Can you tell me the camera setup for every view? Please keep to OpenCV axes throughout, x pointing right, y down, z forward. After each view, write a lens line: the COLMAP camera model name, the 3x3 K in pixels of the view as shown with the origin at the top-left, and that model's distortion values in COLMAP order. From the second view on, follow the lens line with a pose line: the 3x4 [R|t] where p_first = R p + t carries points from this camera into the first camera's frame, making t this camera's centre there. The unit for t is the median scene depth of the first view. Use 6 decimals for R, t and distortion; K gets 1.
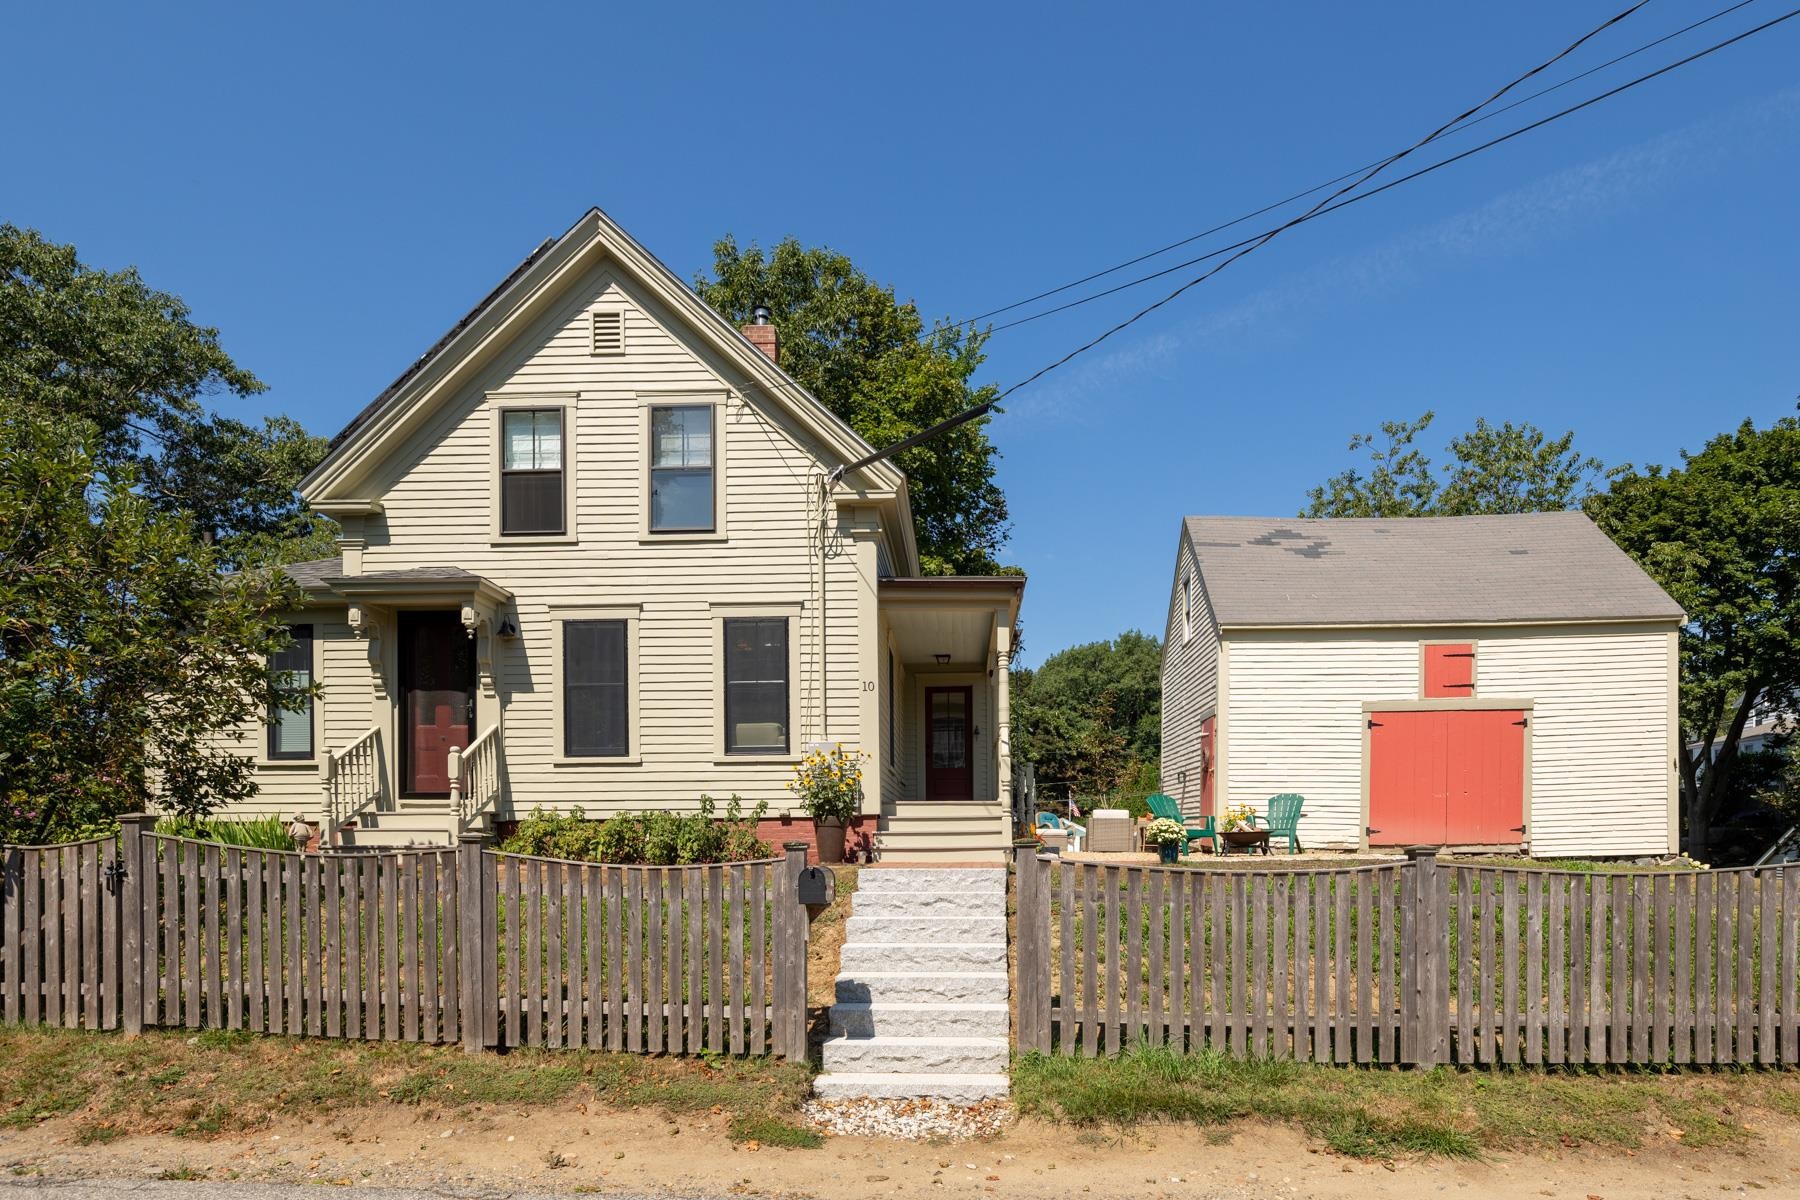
lens RADIAL K [[969.2, 0, 946.0], [0, 969.2, 602.3], [0, 0, 1]] dist [-0.021728, -0.000446]
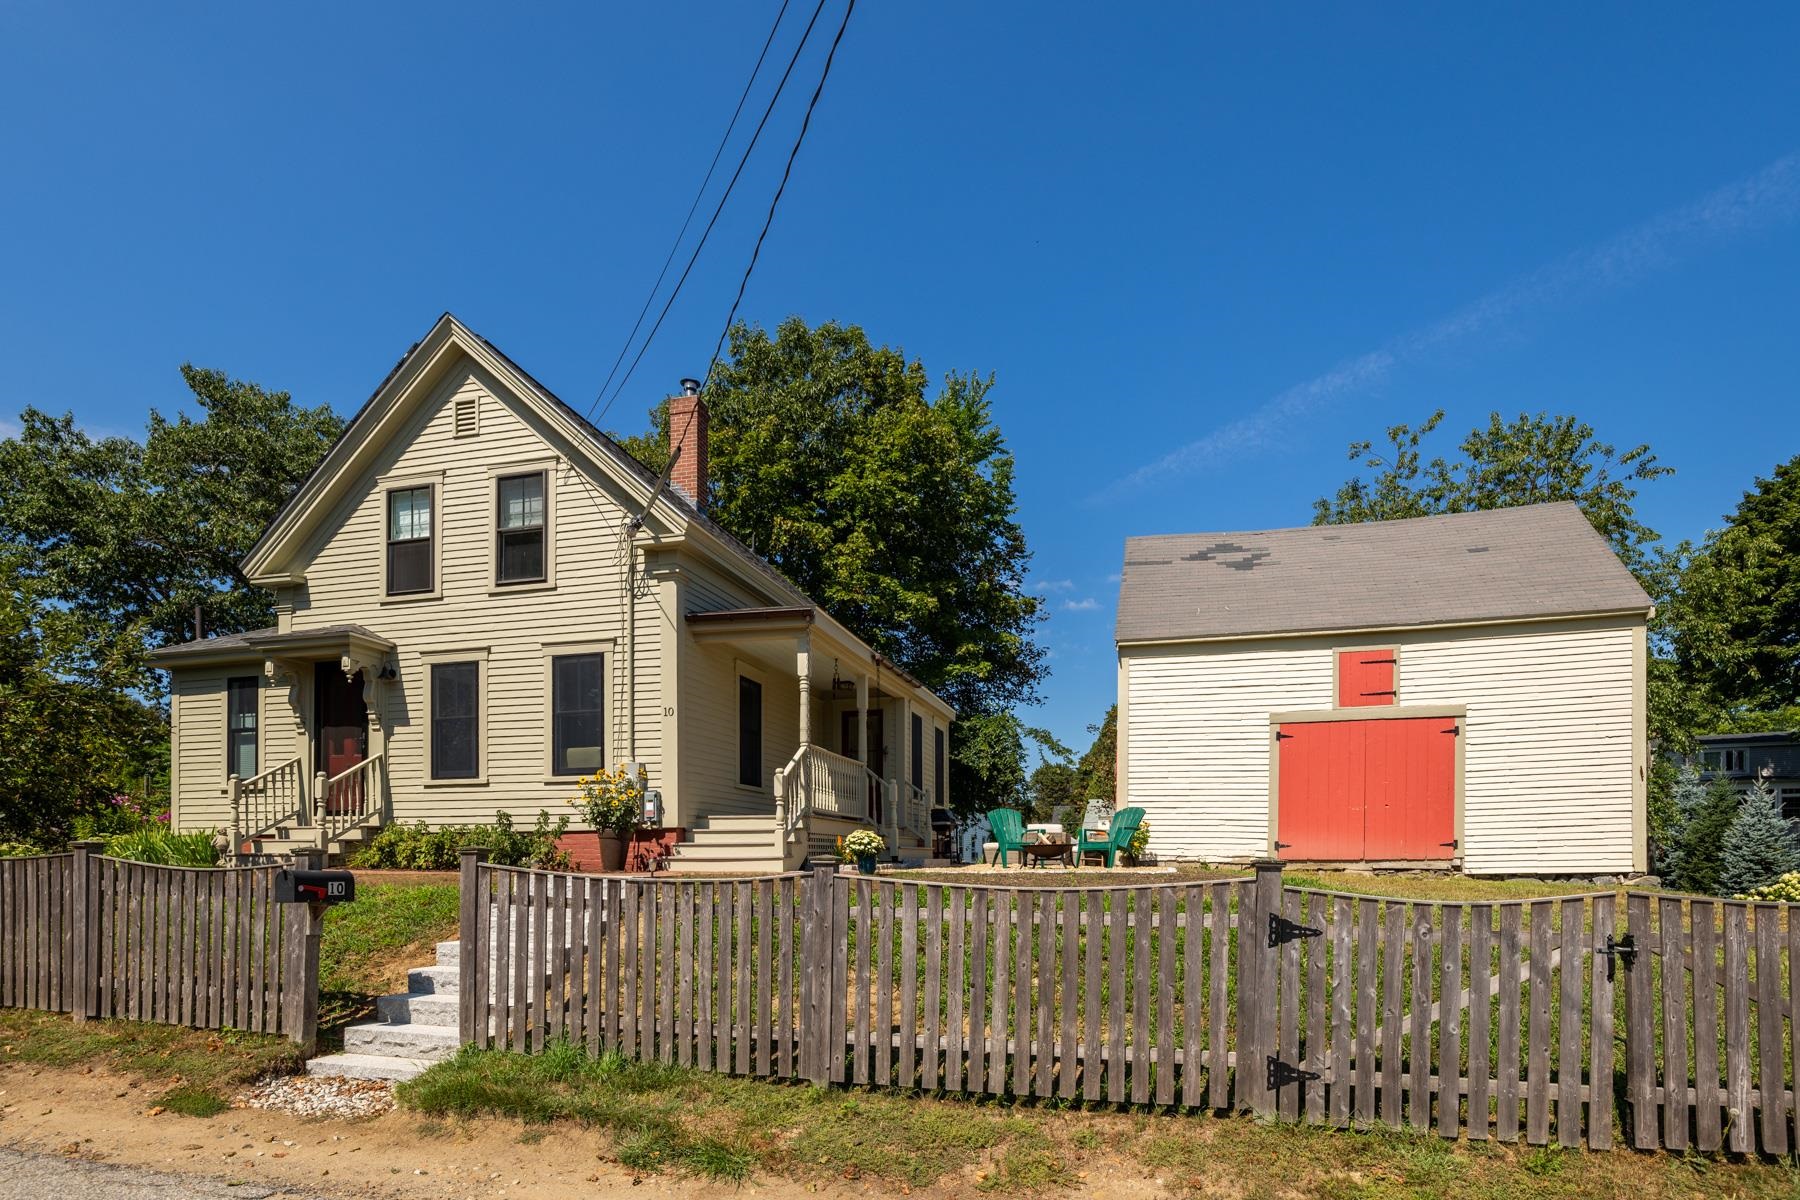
lens RADIAL K [[880.5, 0, 957.4], [0, 880.5, 637.5], [0, 0, 1]] dist [-0.013985, 0.000870]
pose [[0.975752, -0.049283, -0.213260, 0.453080], [0.048776, 0.998780, -0.007642, 0.025101], [0.213376, -0.002945, 0.976966, 0.088013]]
